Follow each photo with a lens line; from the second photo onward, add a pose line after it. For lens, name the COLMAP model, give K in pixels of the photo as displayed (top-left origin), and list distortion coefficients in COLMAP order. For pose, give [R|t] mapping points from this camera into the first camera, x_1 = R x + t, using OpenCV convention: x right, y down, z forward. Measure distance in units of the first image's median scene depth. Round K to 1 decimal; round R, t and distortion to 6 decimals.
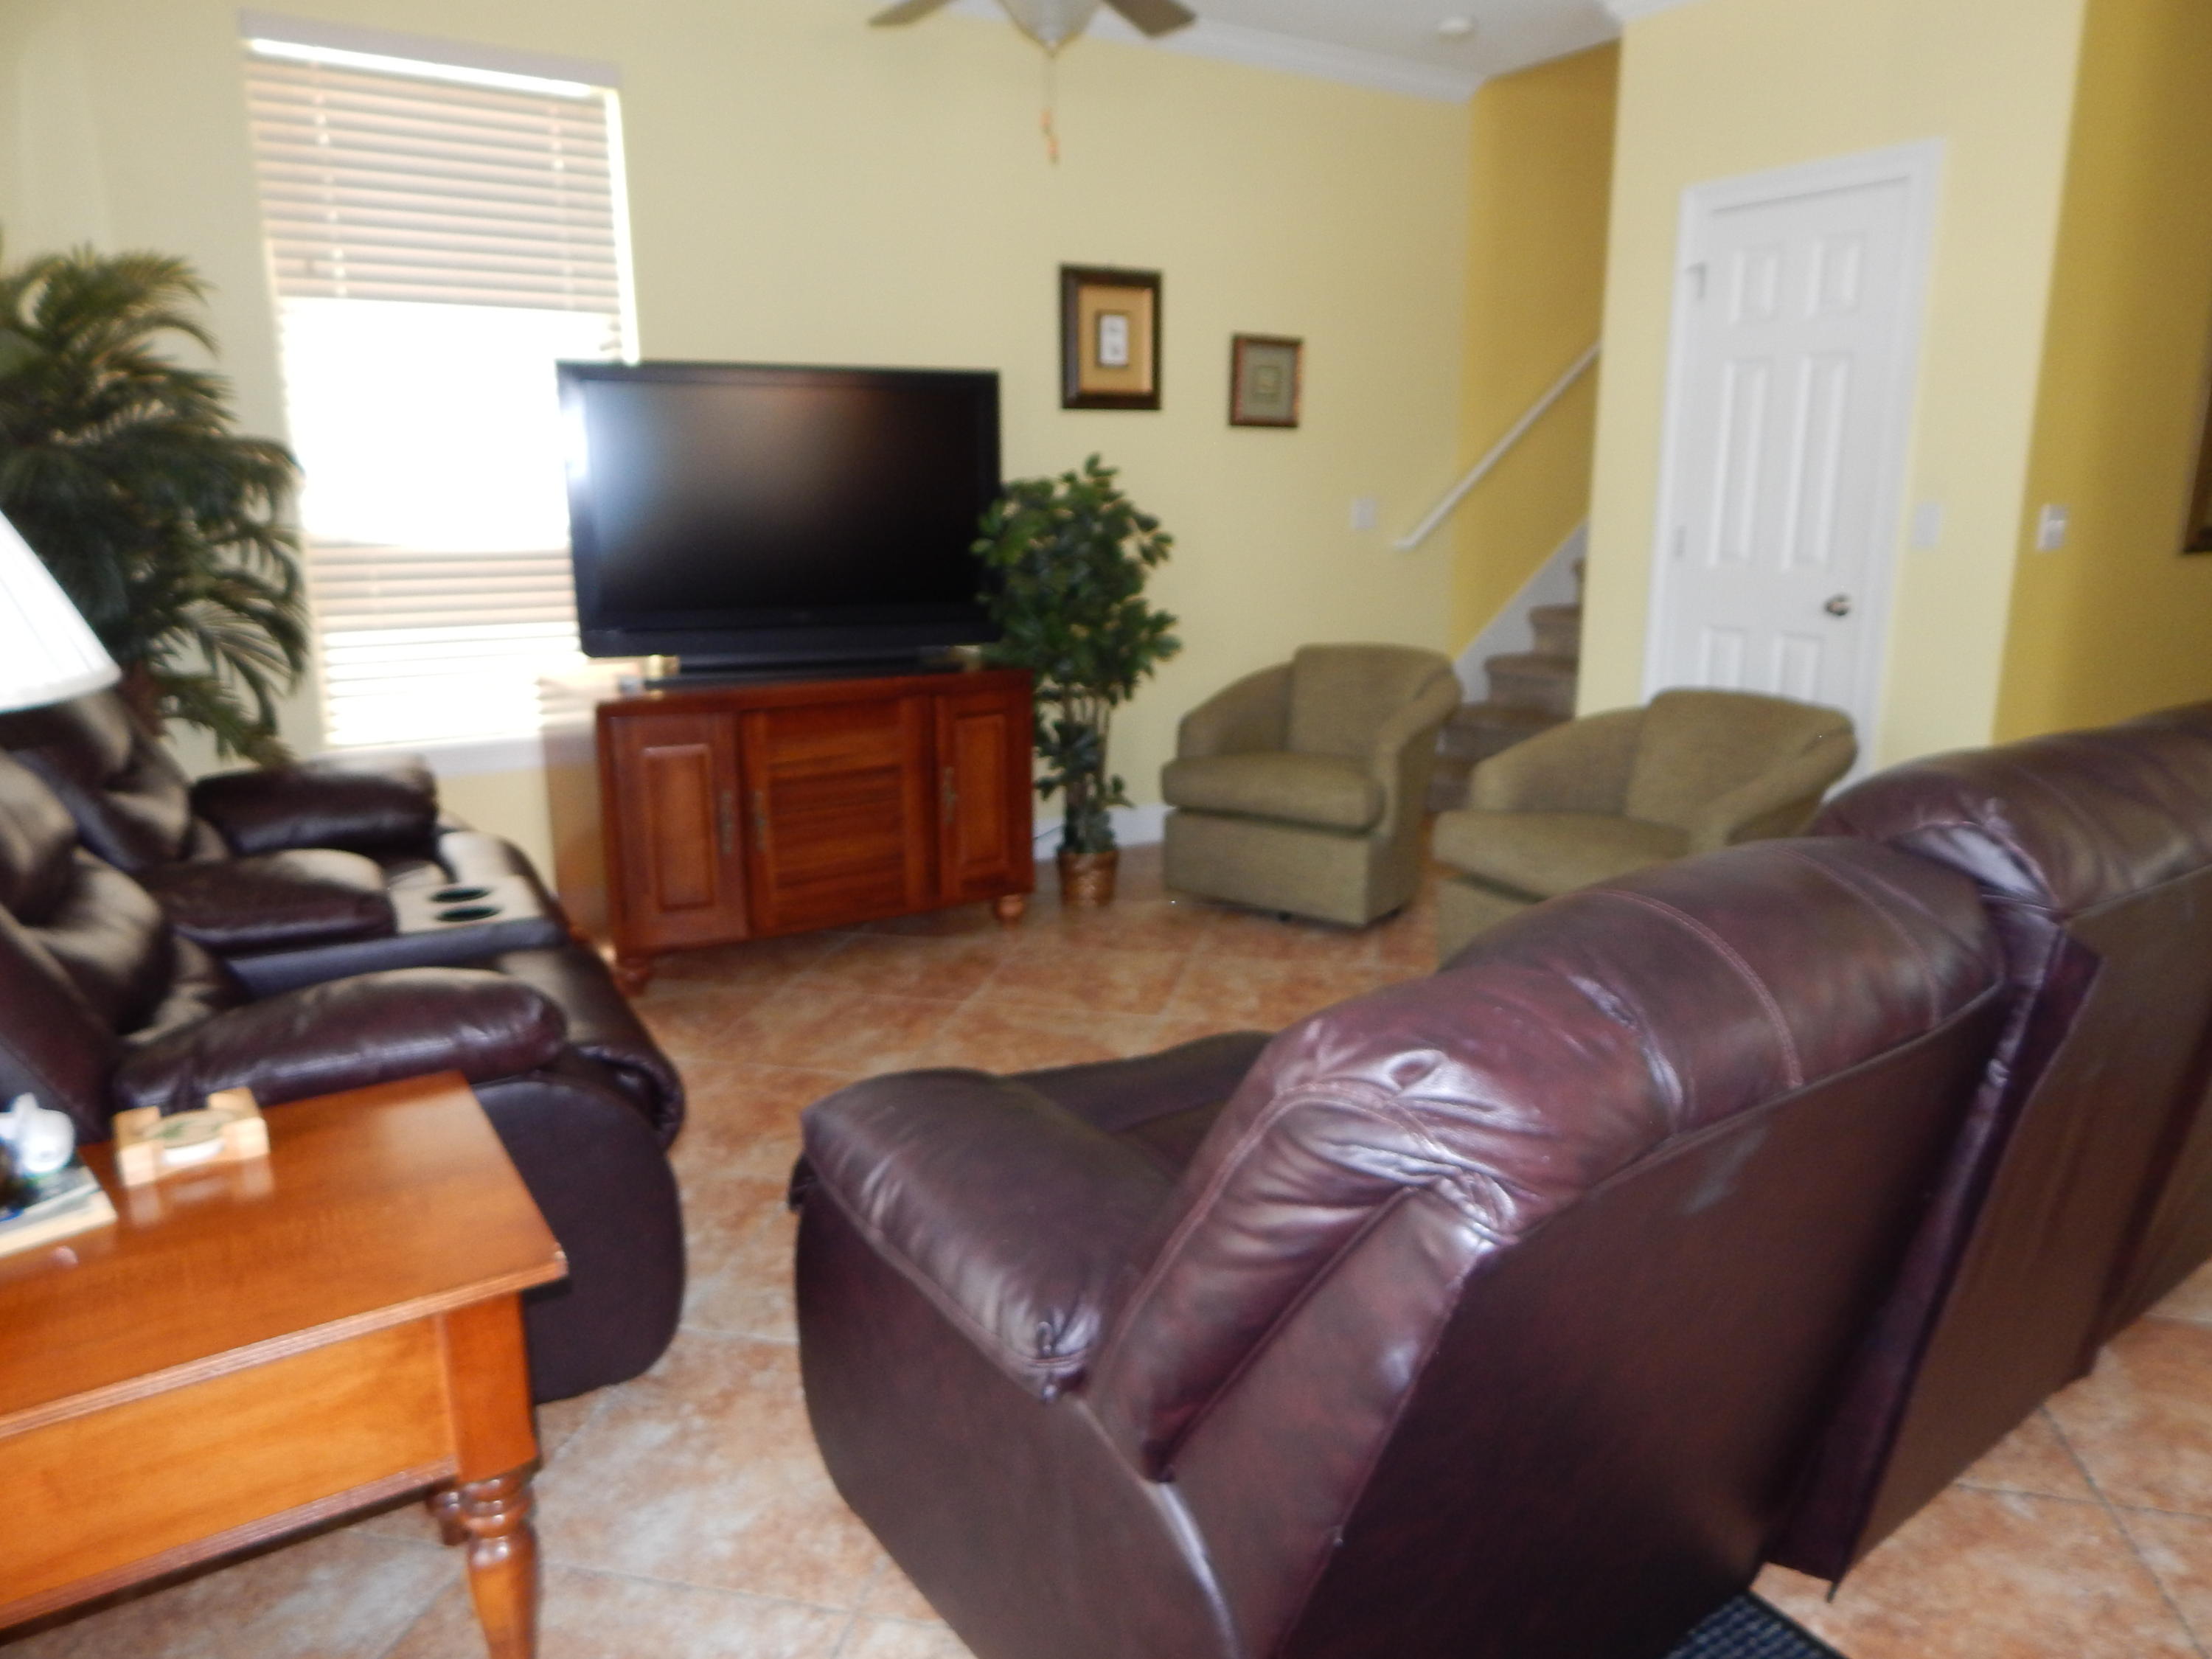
lens RADIAL K [[1430.5, 0, 1106.0], [0, 1430.5, 829.5], [0, 0, 1]] dist [0.000343, -0.001644]
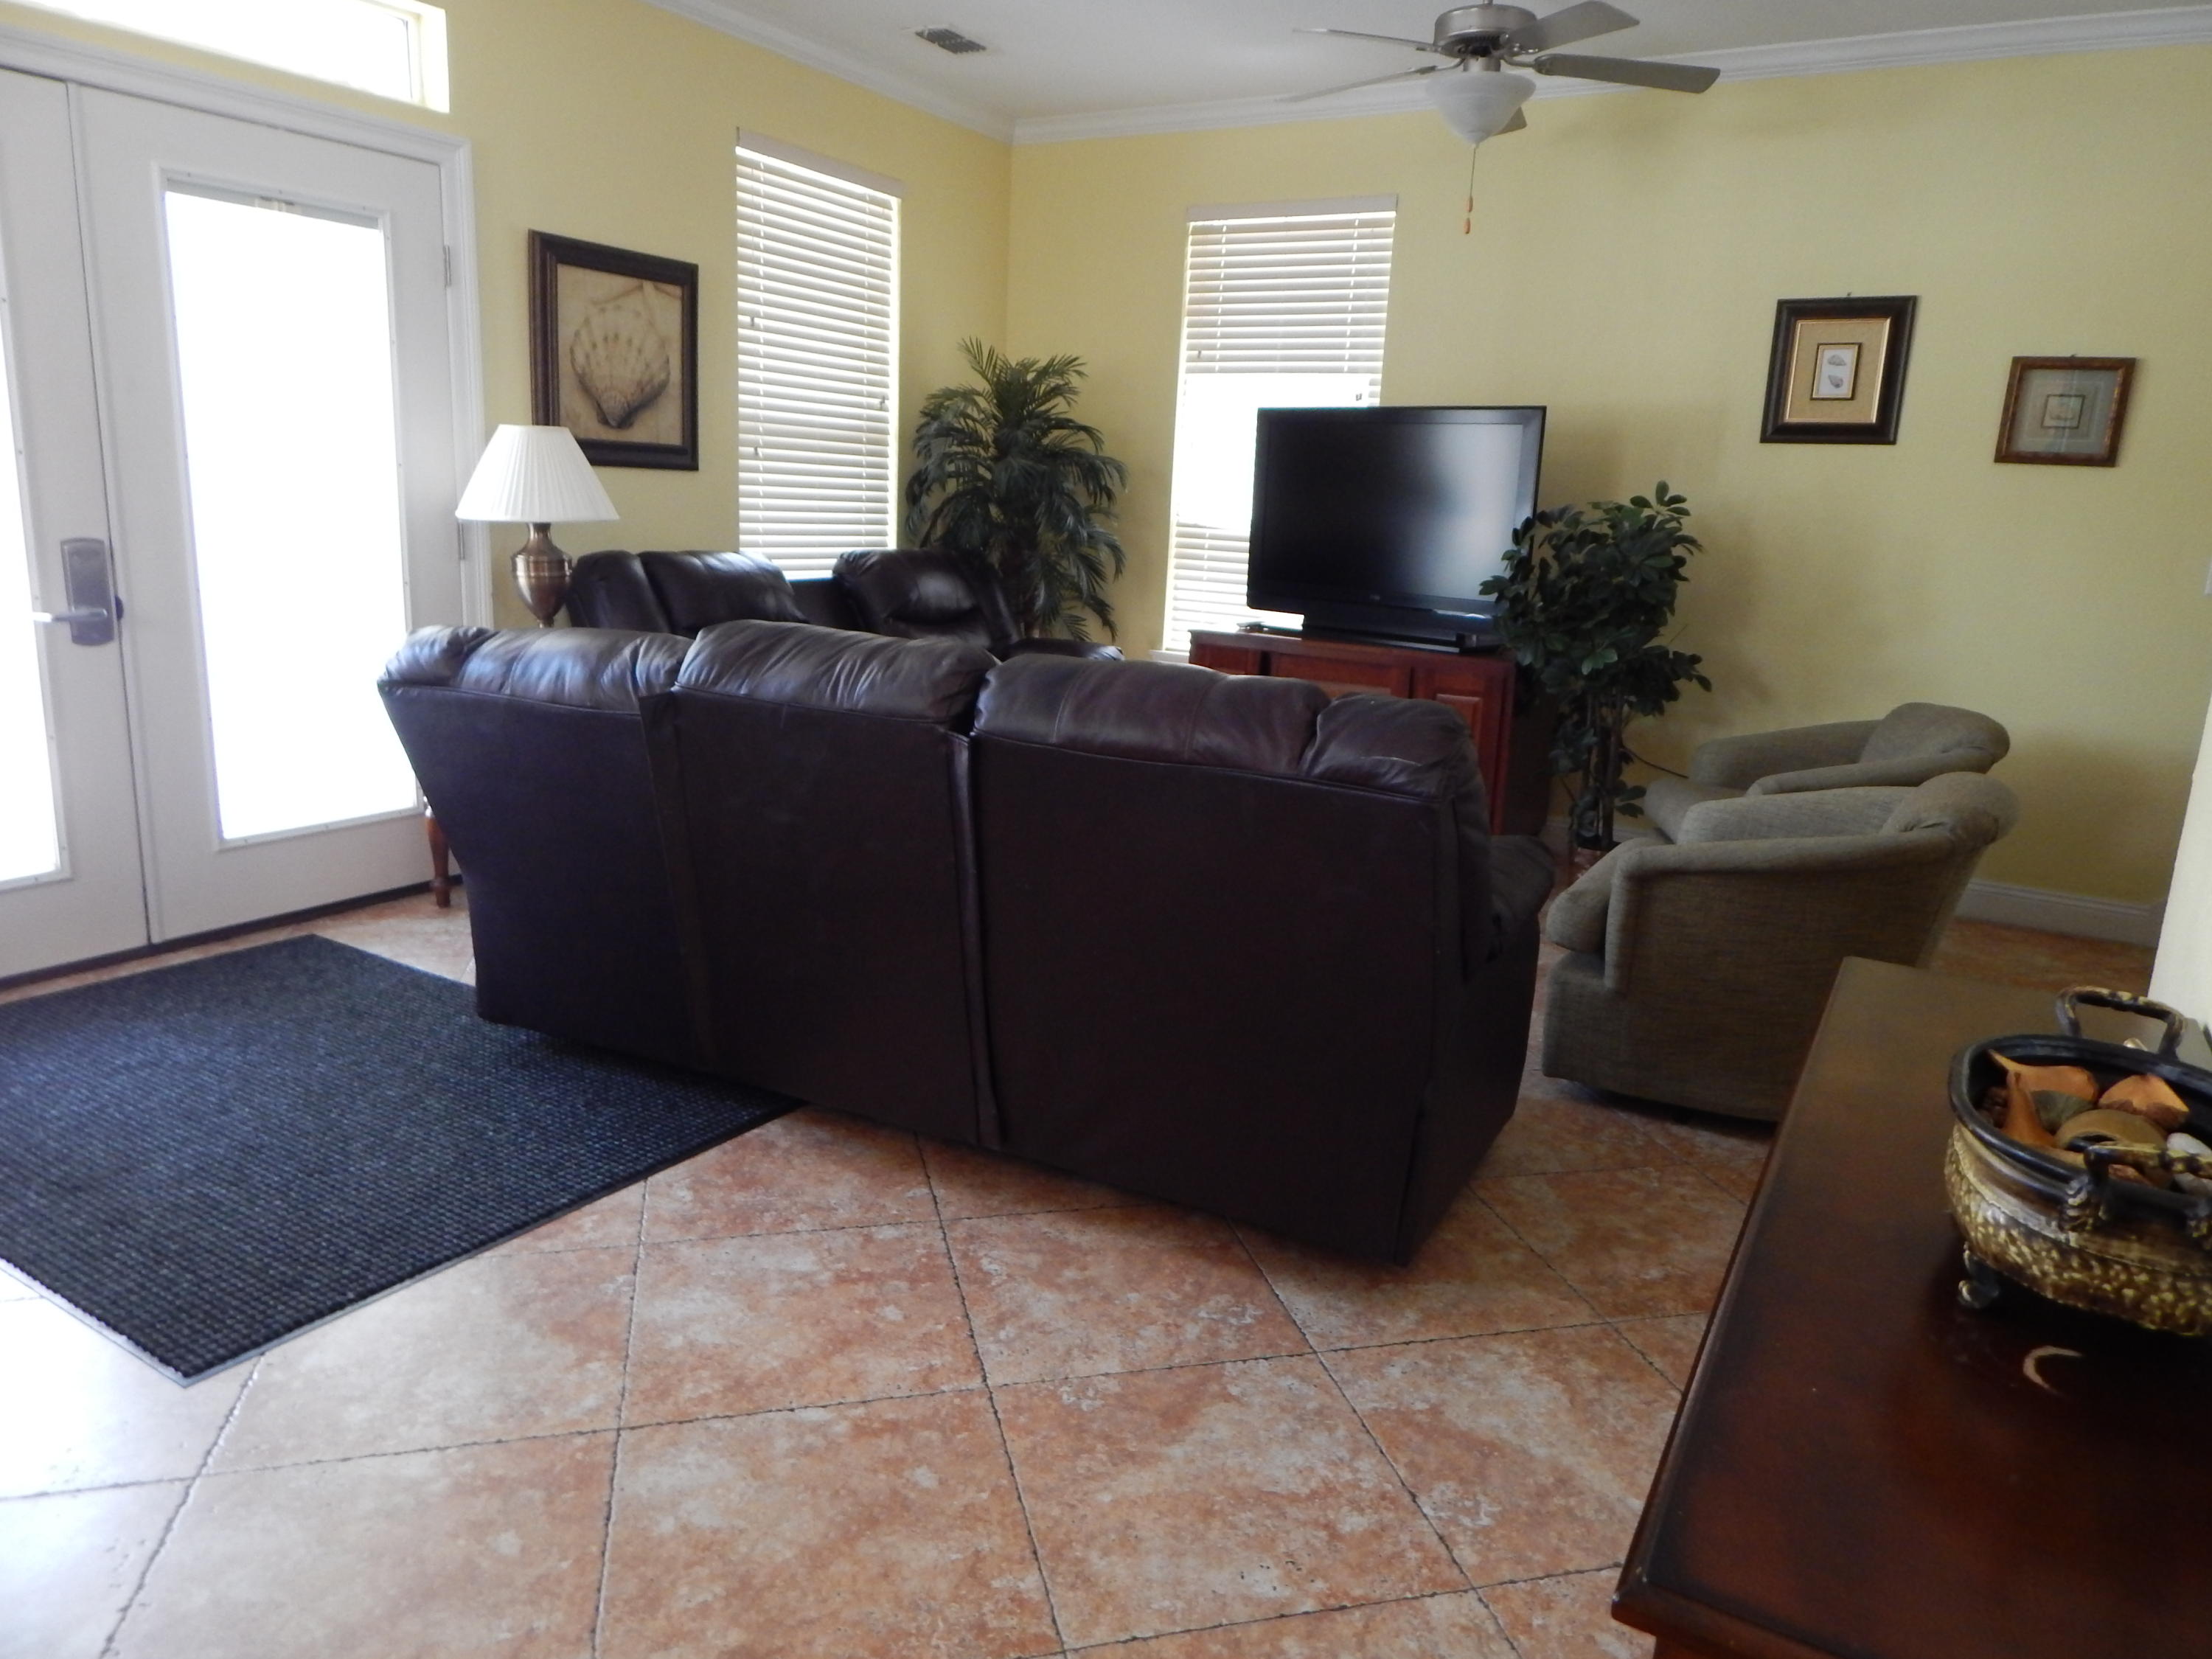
lens RADIAL K [[1466.8, 0, 1114.2], [0, 1466.8, 831.1], [0, 0, 1]] dist [0.006684, -0.001371]
pose [[0.447753, 0.218031, -0.867168, 0.713586], [-0.264723, 0.958662, 0.104348, -0.019915], [0.854072, 0.182837, 0.486962, 0.159832]]
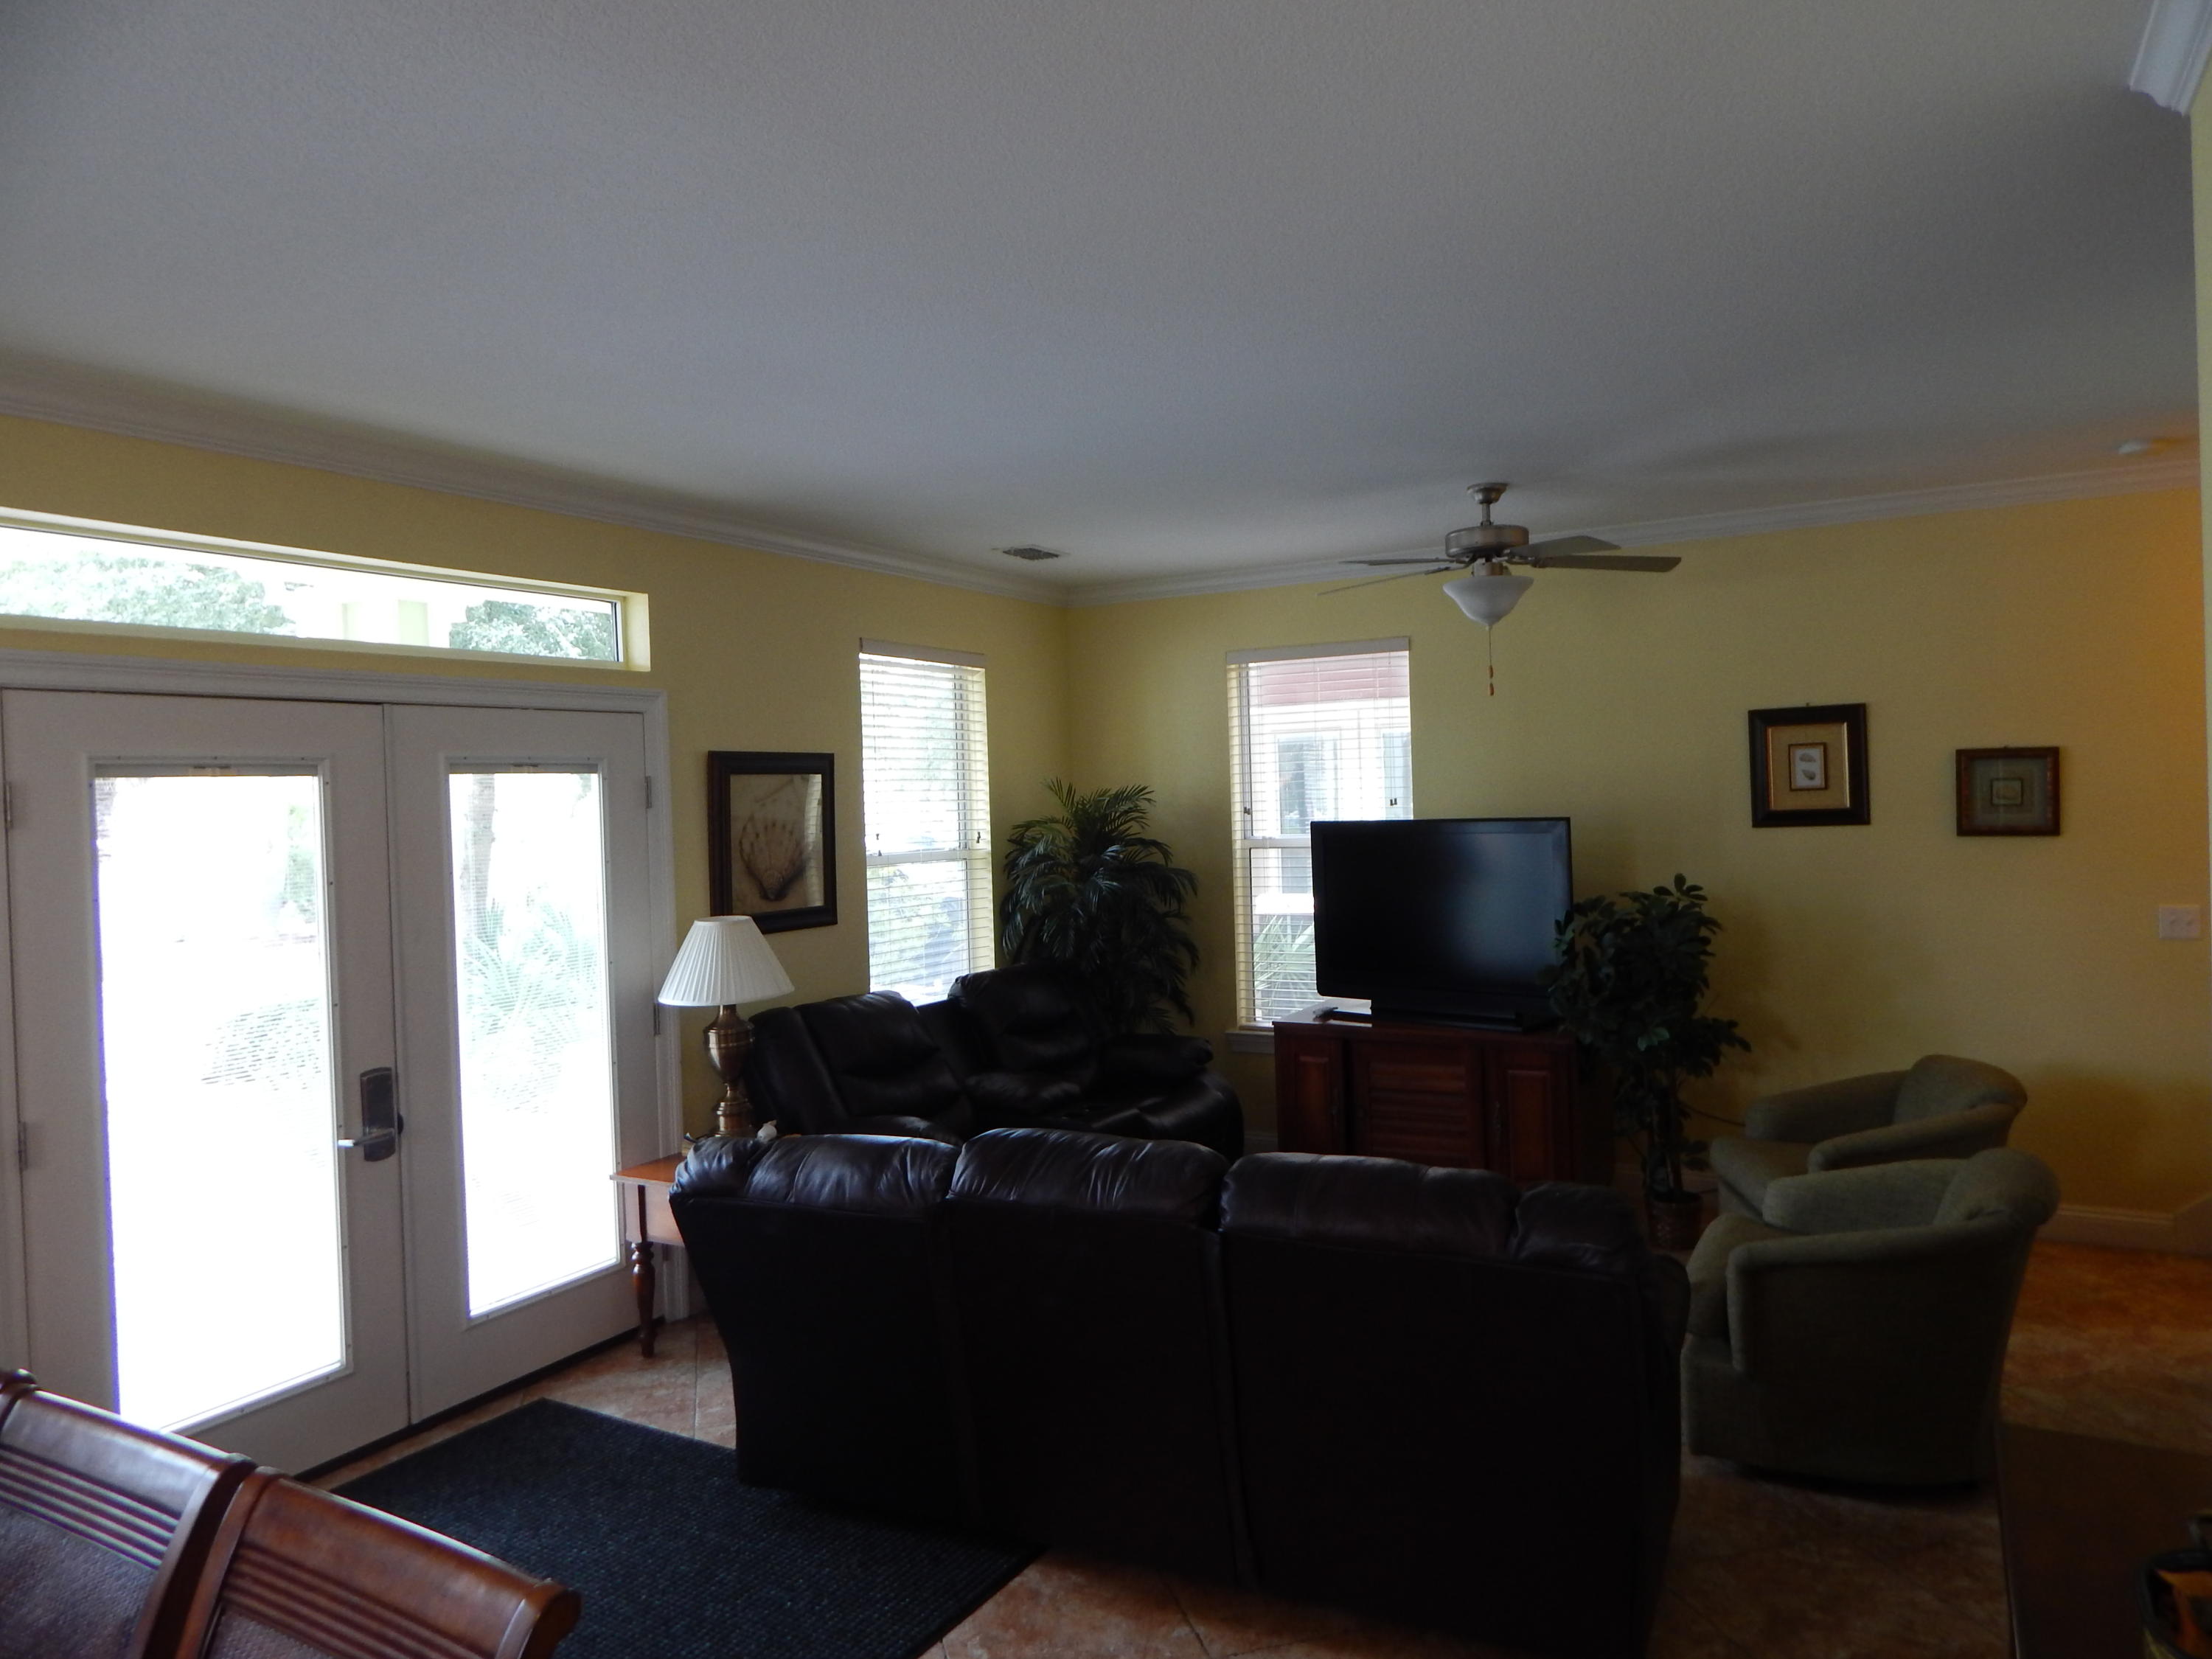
lens RADIAL K [[1447.2, 0, 1112.6], [0, 1447.2, 826.2], [0, 0, 1]] dist [0.002299, -0.012156]
pose [[0.465330, -0.000888, -0.885137, 0.761761], [-0.186688, 0.977406, -0.099125, -0.079997], [0.865226, 0.211370, 0.454651, 0.014836]]
